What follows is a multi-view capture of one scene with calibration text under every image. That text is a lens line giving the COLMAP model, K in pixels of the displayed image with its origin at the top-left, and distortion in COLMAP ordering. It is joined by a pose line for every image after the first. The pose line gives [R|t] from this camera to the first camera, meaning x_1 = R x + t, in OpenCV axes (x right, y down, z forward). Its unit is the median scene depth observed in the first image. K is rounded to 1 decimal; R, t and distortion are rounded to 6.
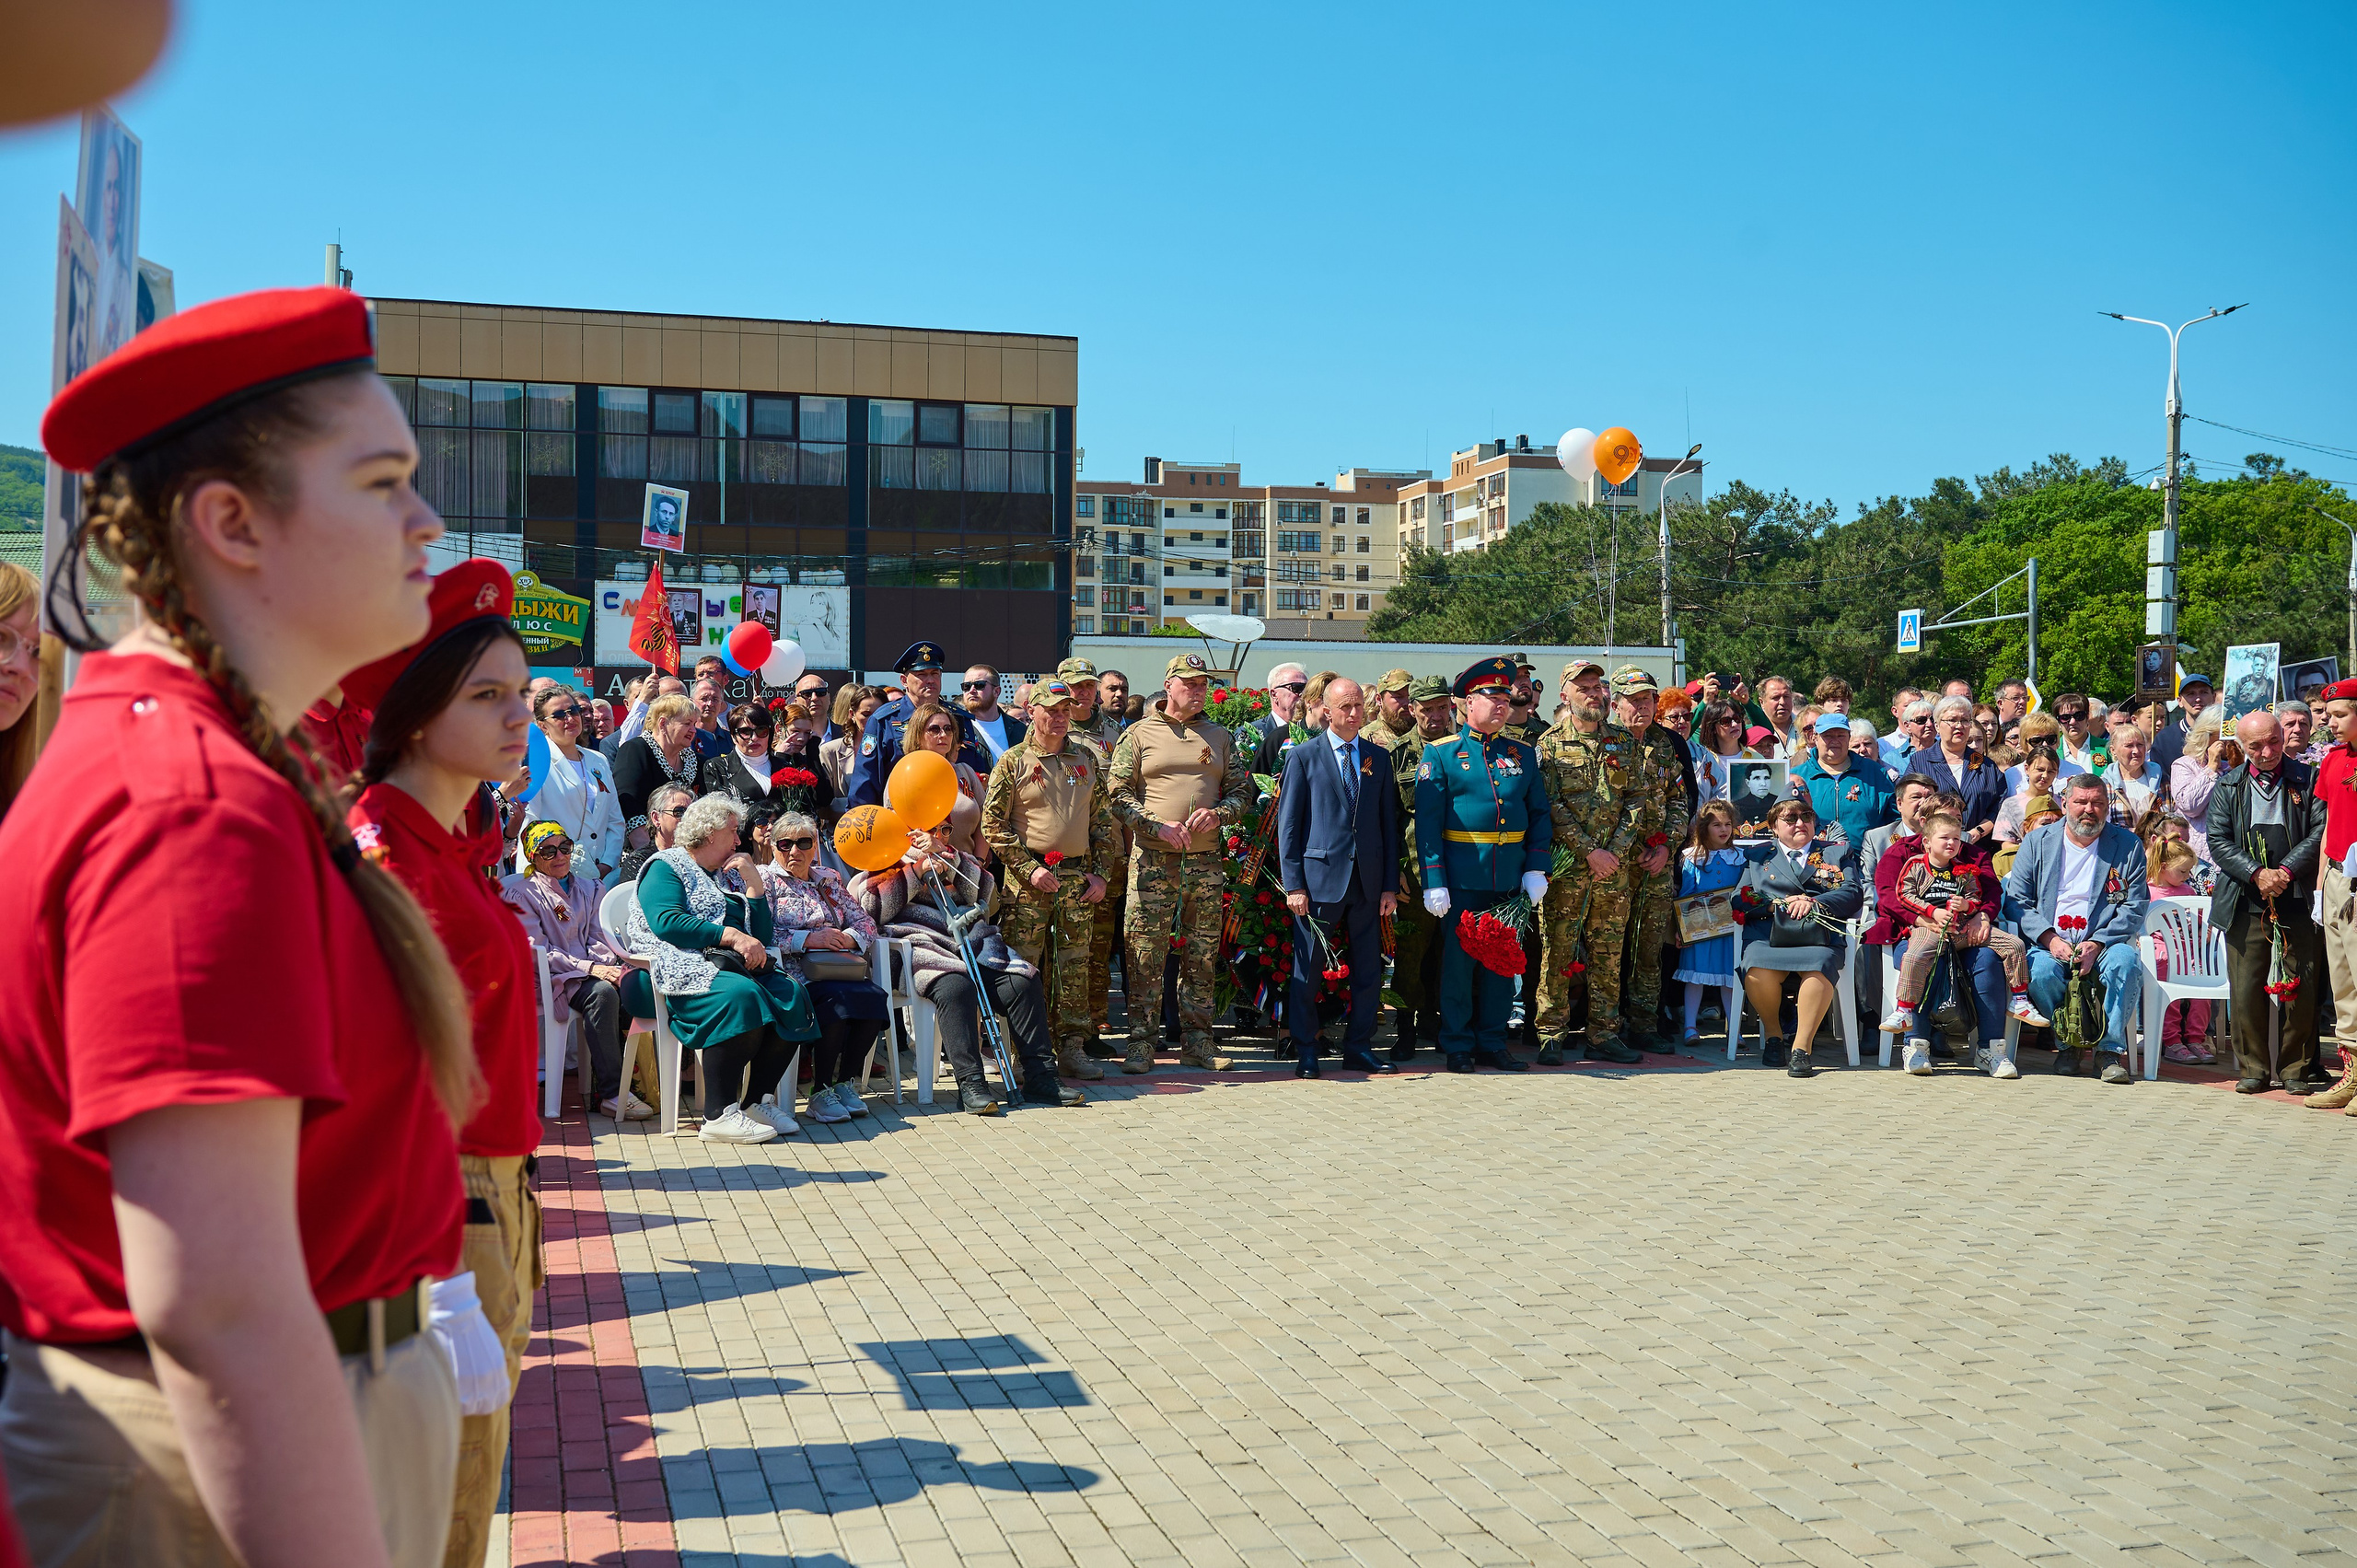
lens RADIAL K [[2436.8, 0, 1148.3], [0, 2436.8, 779.4], [0, 0, 1]] dist [-0.001789, -0.037651]
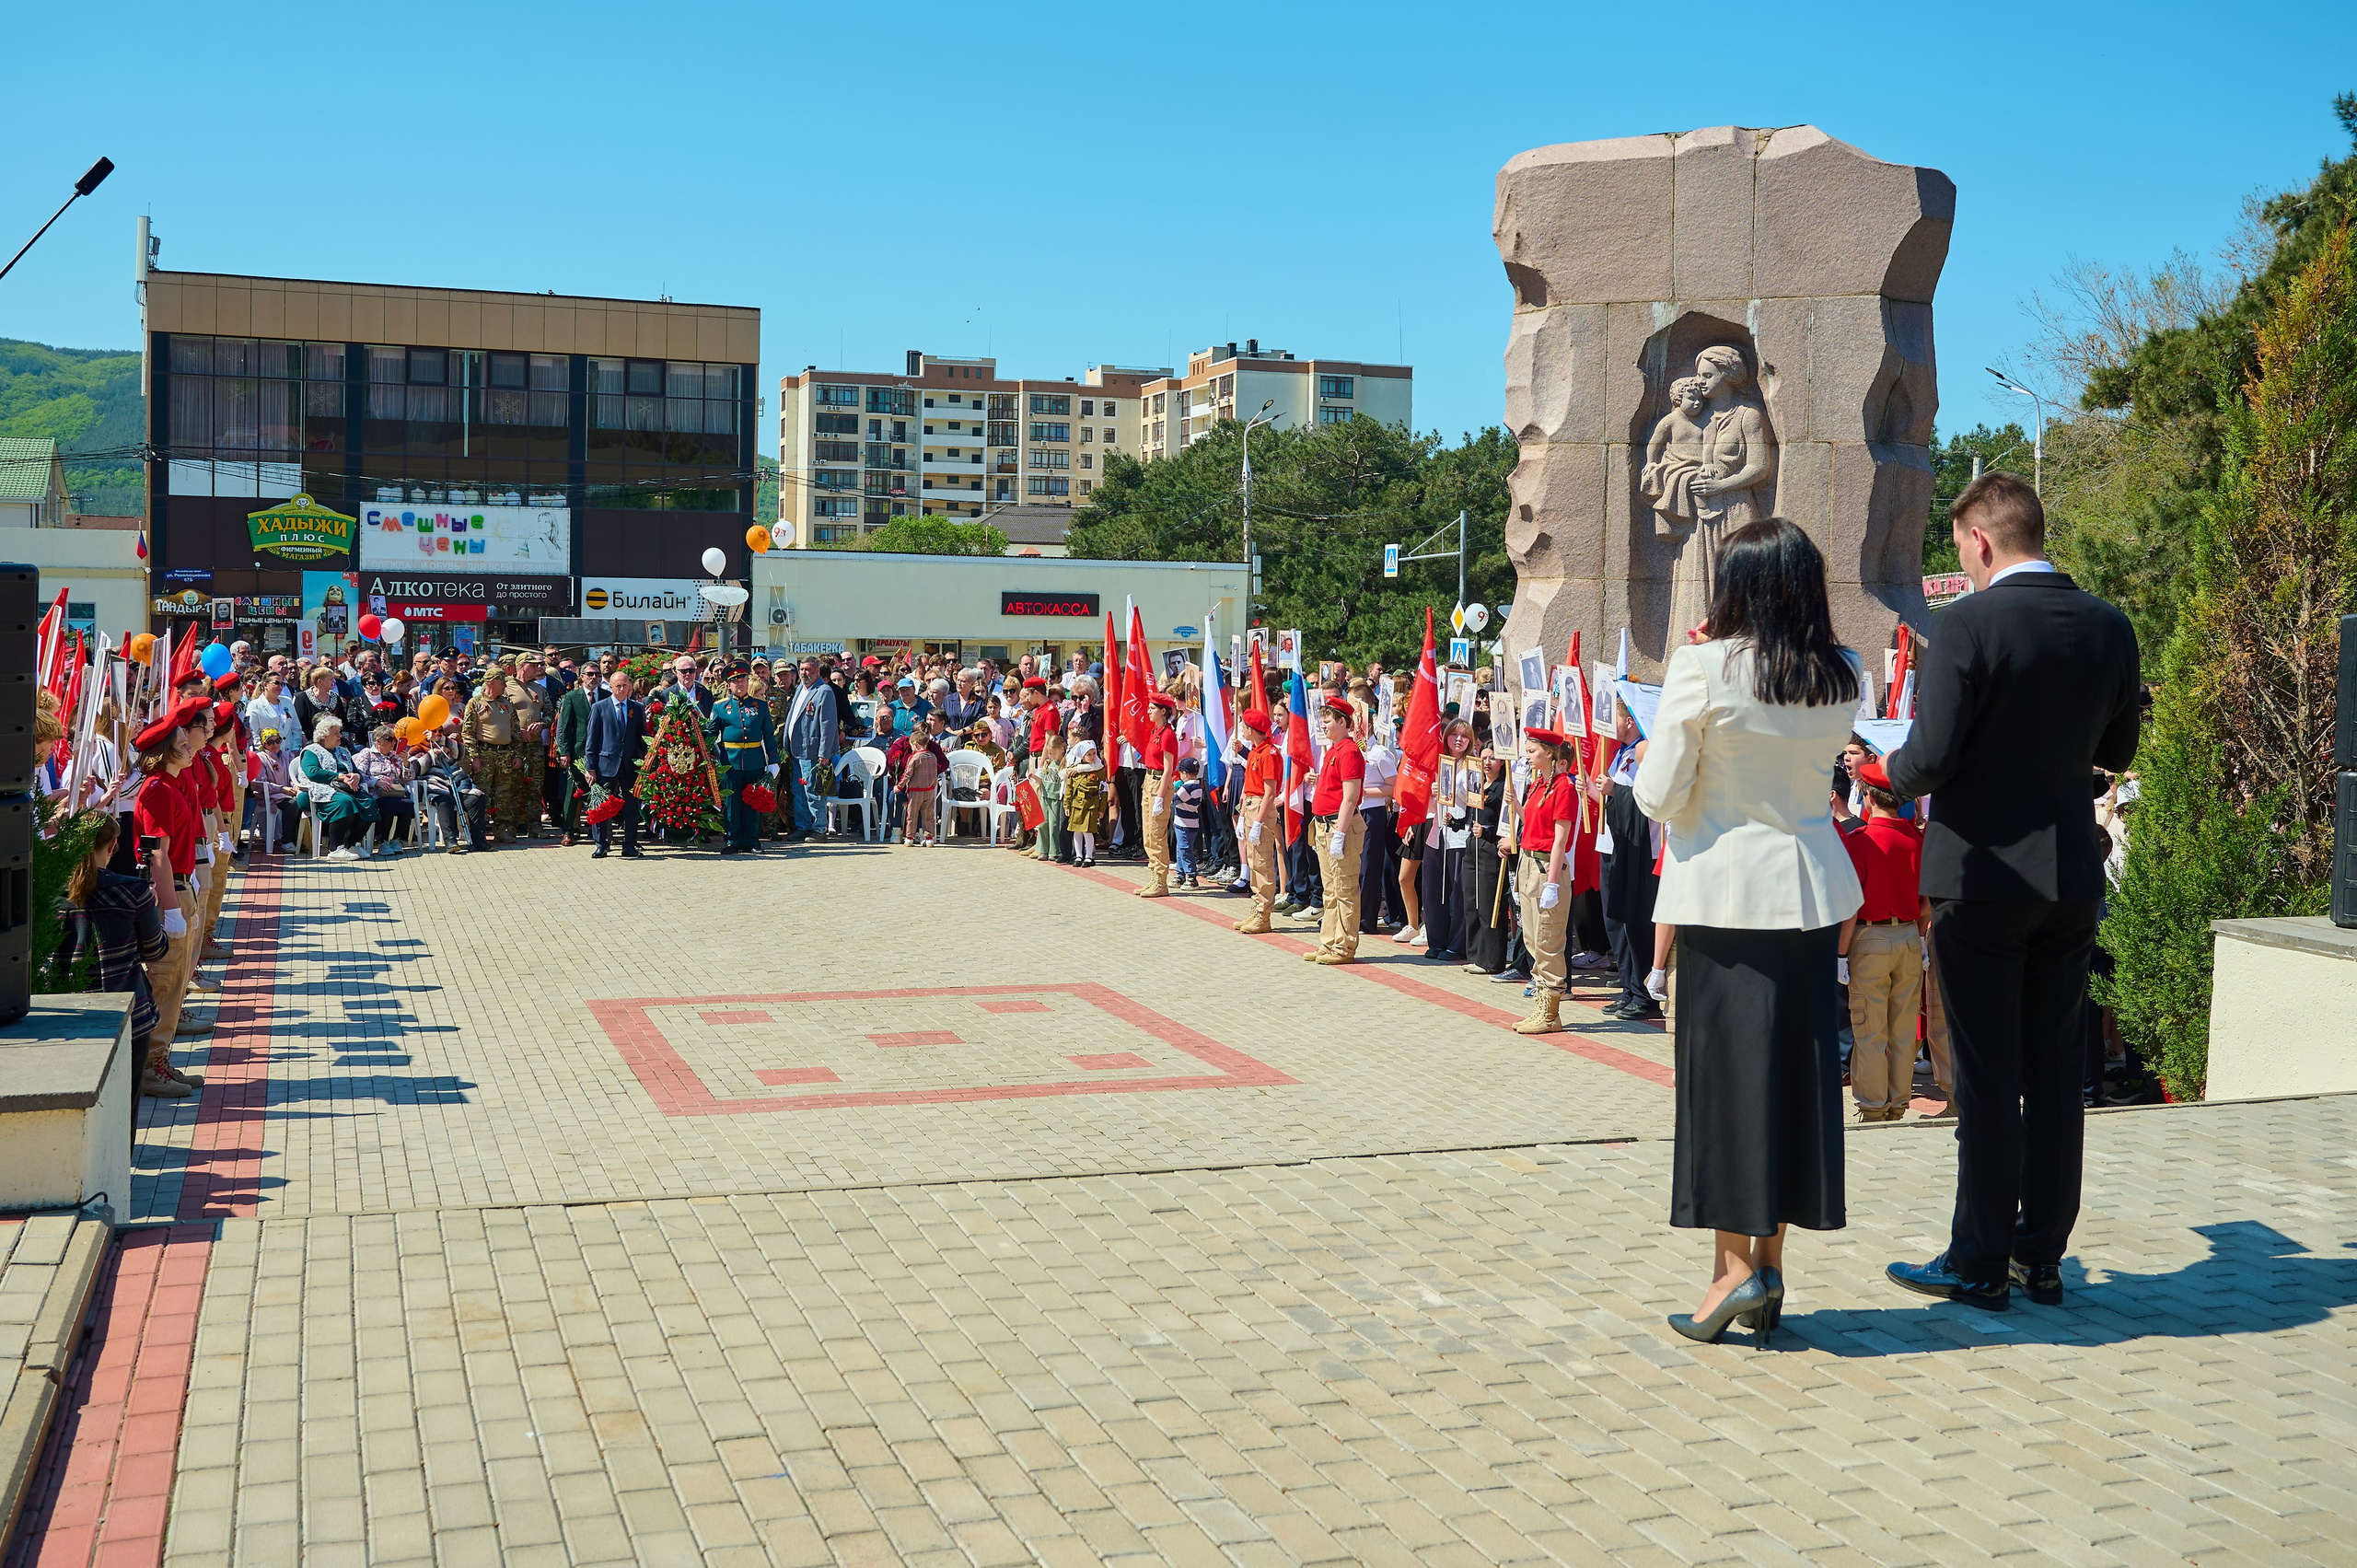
lens RADIAL K [[2355.2, 0, 1128.7], [0, 2355.2, 680.3], [0, 0, 1]] dist [-0.066974, 0.124080]
pose [[0.996589, 0.010243, 0.081890, 0.061165], [-0.011387, 0.999844, 0.013521, -0.010804], [-0.081739, -0.014407, 0.996550, -0.204045]]
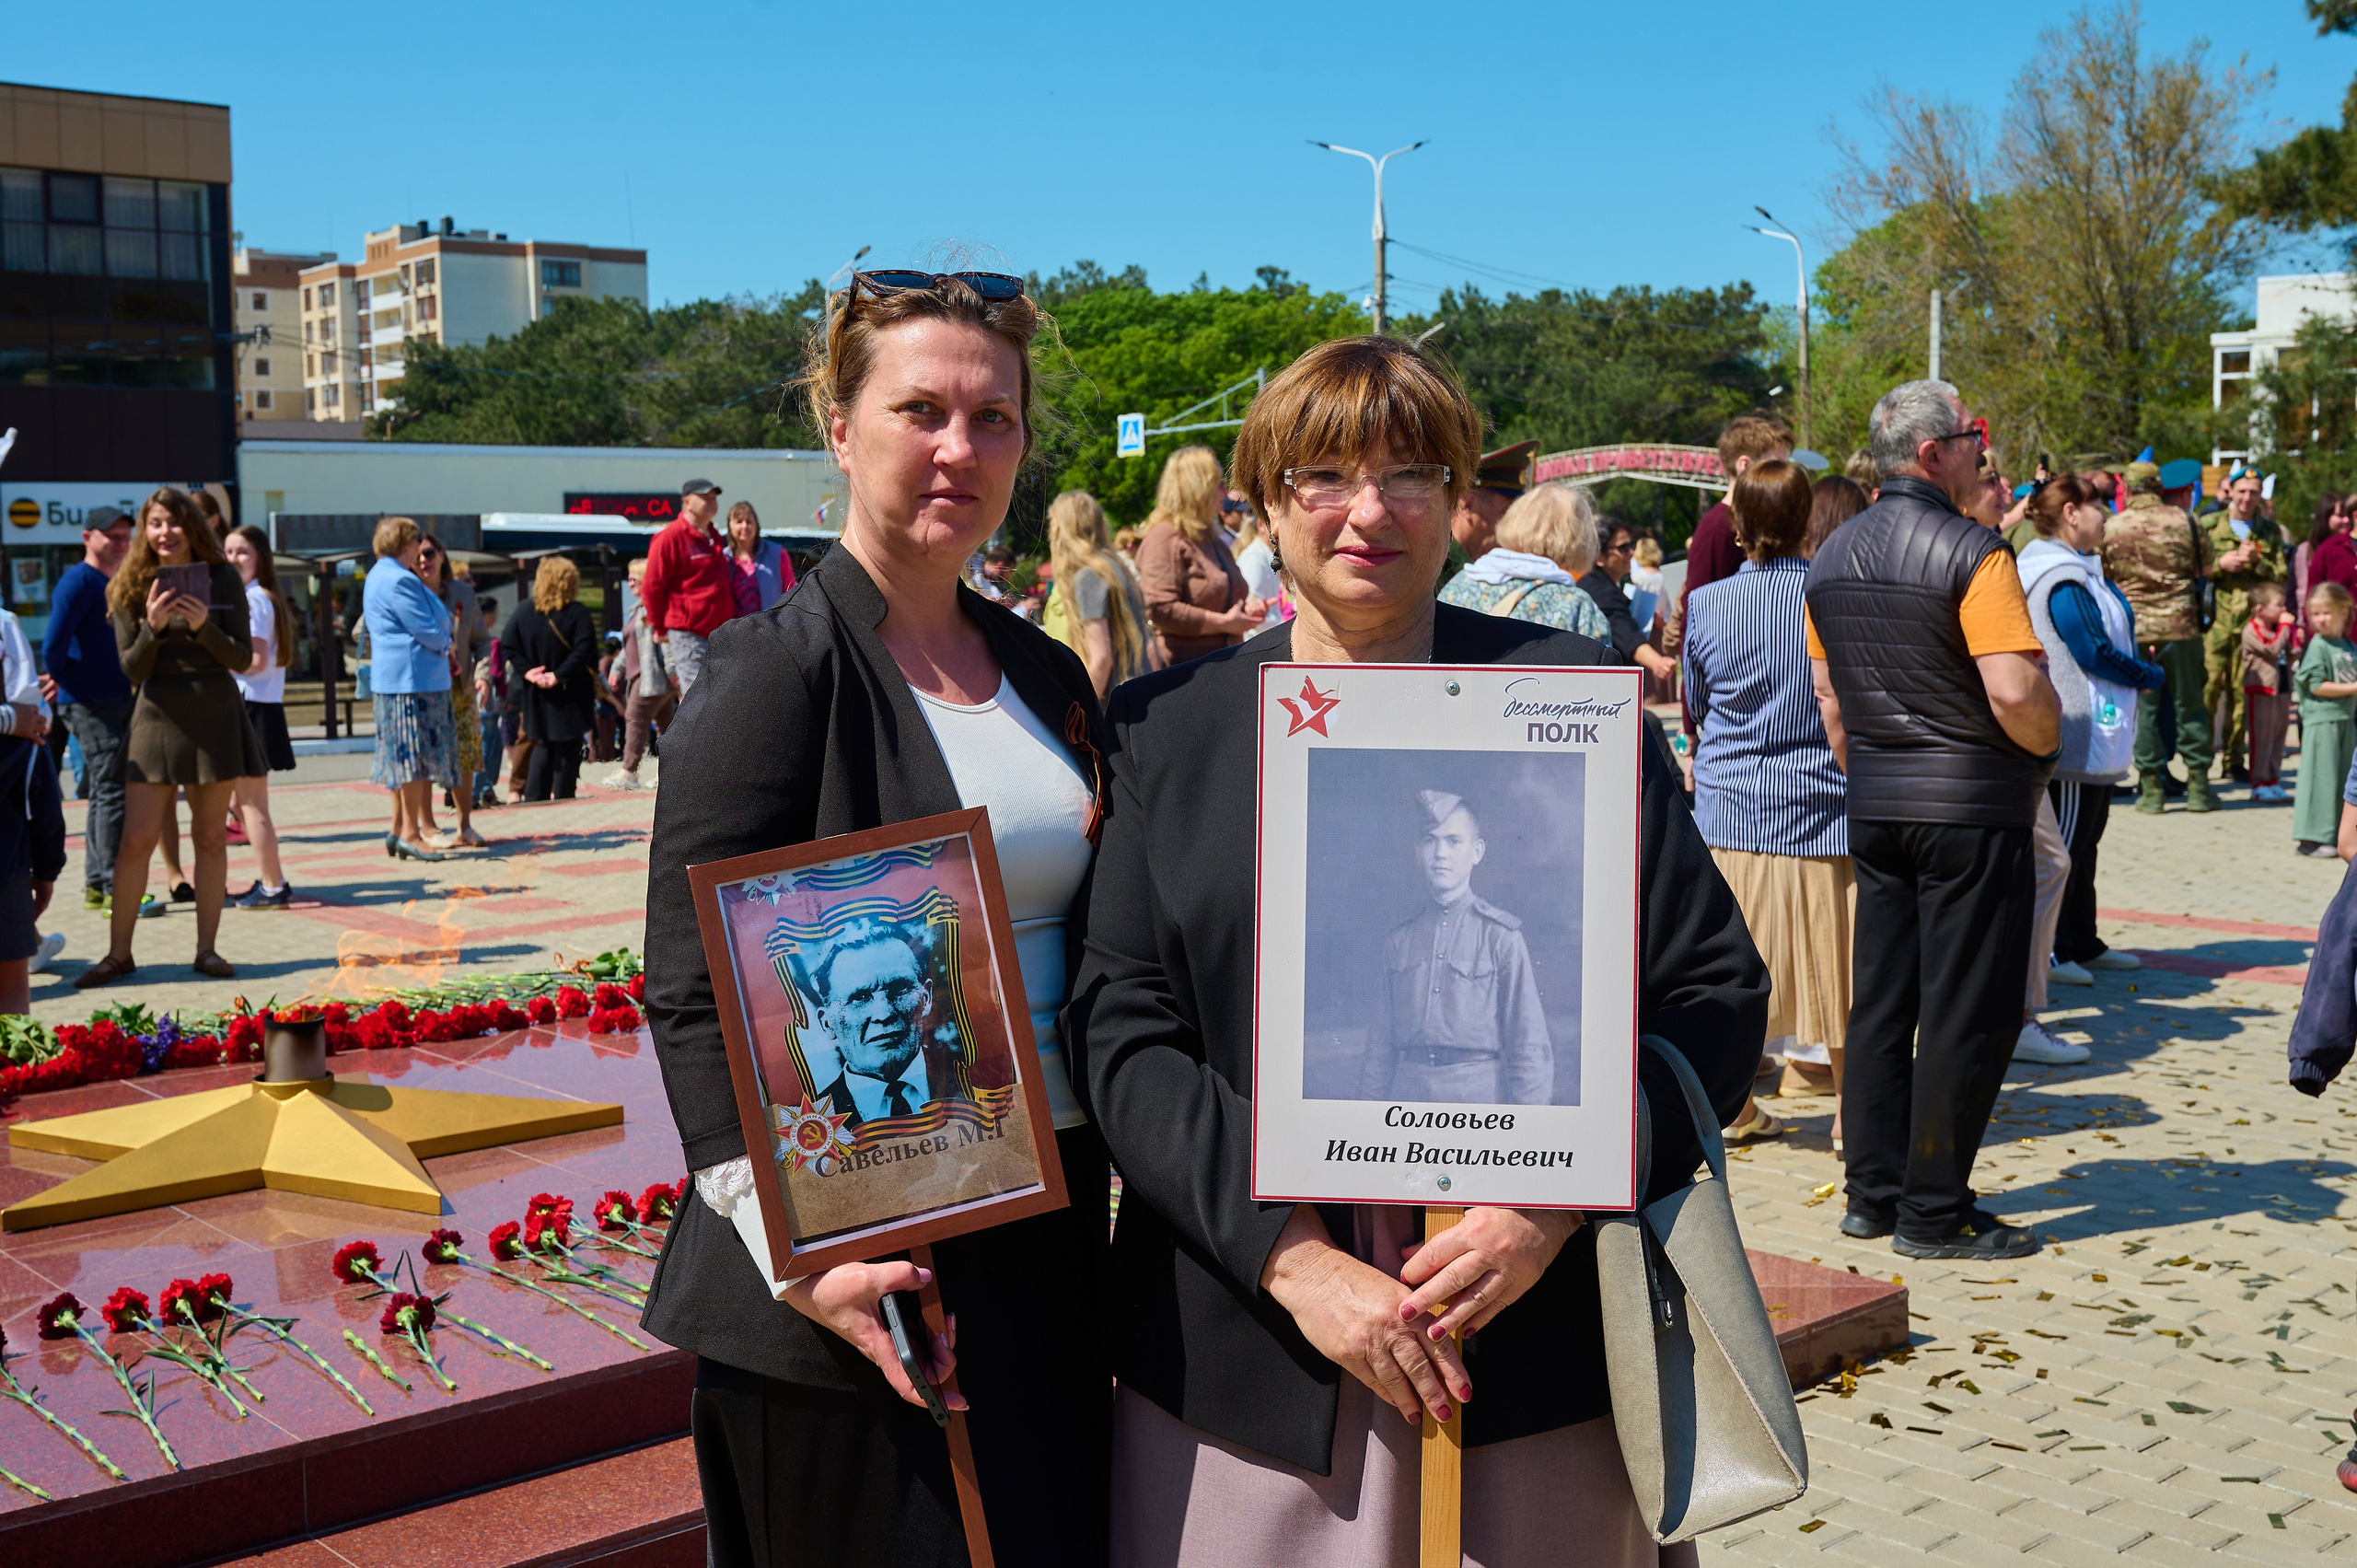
lens RADIAL K [[2585.5, 0, 1224.7], [0, 2585.5, 756.4], [0, 0, 1]] dist [0.008447, -0.129321]
pose [[0.892289, -0.055200, 0.448078, -0.138755], [0.026366, 0.997175, 0.070341, 0.000049], [-0.450695, -0.050950, 0.891223, -0.020349]]
